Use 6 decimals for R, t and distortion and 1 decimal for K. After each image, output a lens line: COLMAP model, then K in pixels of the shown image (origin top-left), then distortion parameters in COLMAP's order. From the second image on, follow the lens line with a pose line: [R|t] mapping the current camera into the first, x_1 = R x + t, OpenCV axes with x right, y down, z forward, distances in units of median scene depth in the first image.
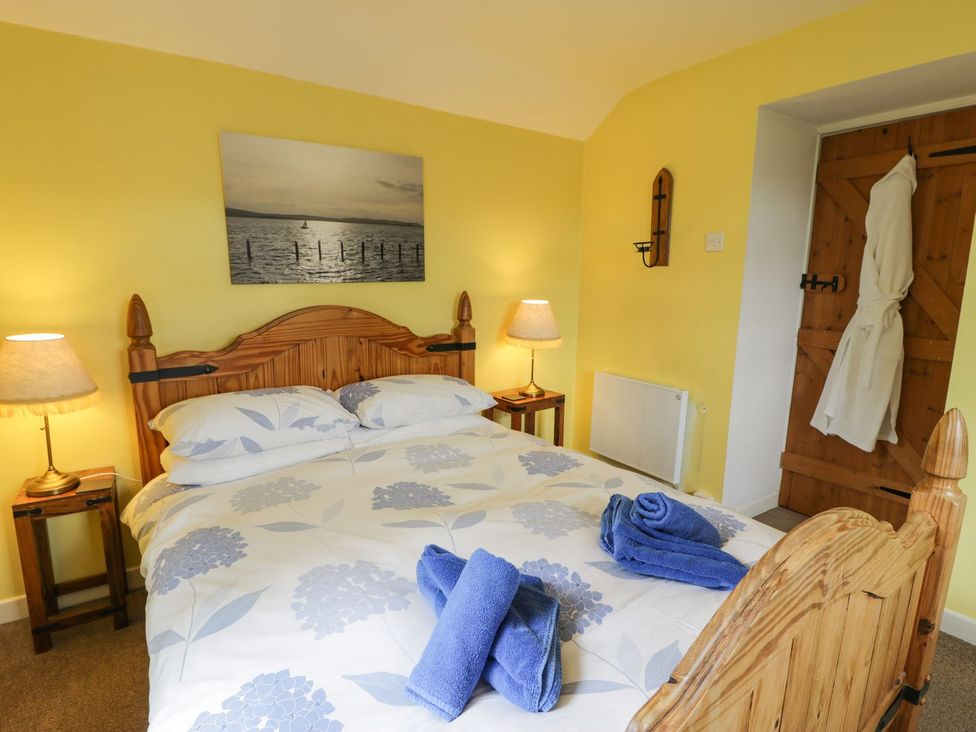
lens RADIAL K [[506.8, 0, 484.3], [0, 506.8, 365.7], [0, 0, 1]] dist [-0.000483, -0.013267]
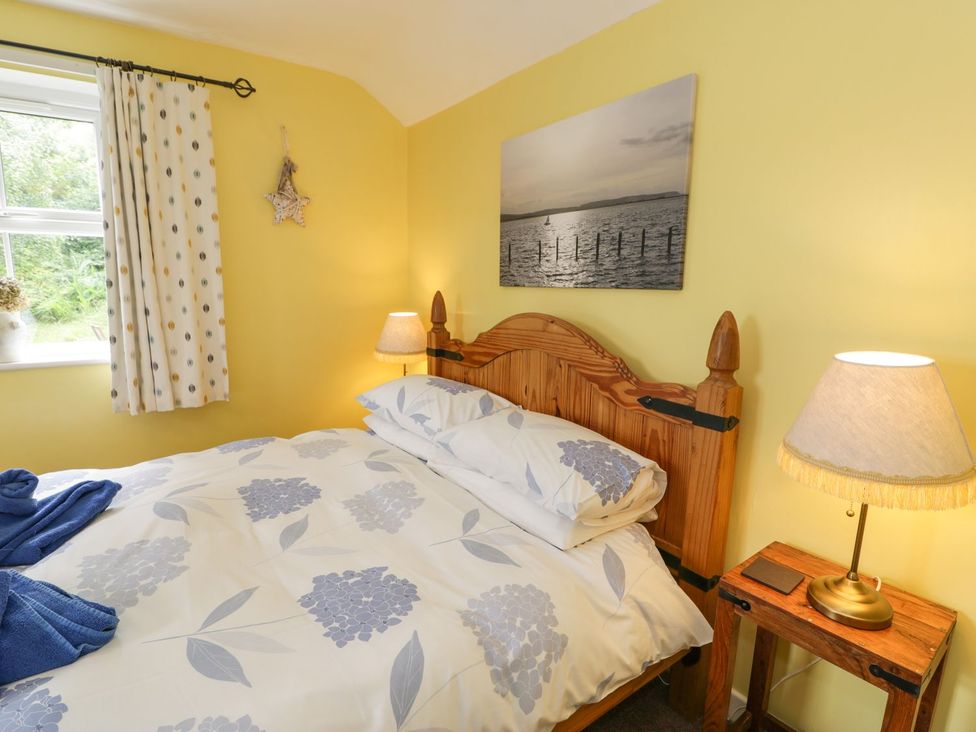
lens RADIAL K [[506.8, 0, 484.3], [0, 506.8, 365.7], [0, 0, 1]] dist [-0.000483, -0.013267]
pose [[0.003314, 0.167802, -0.985815, 0.524120], [-0.191139, 0.967751, 0.164085, -0.151116], [0.981557, 0.187884, 0.035281, 0.868212]]
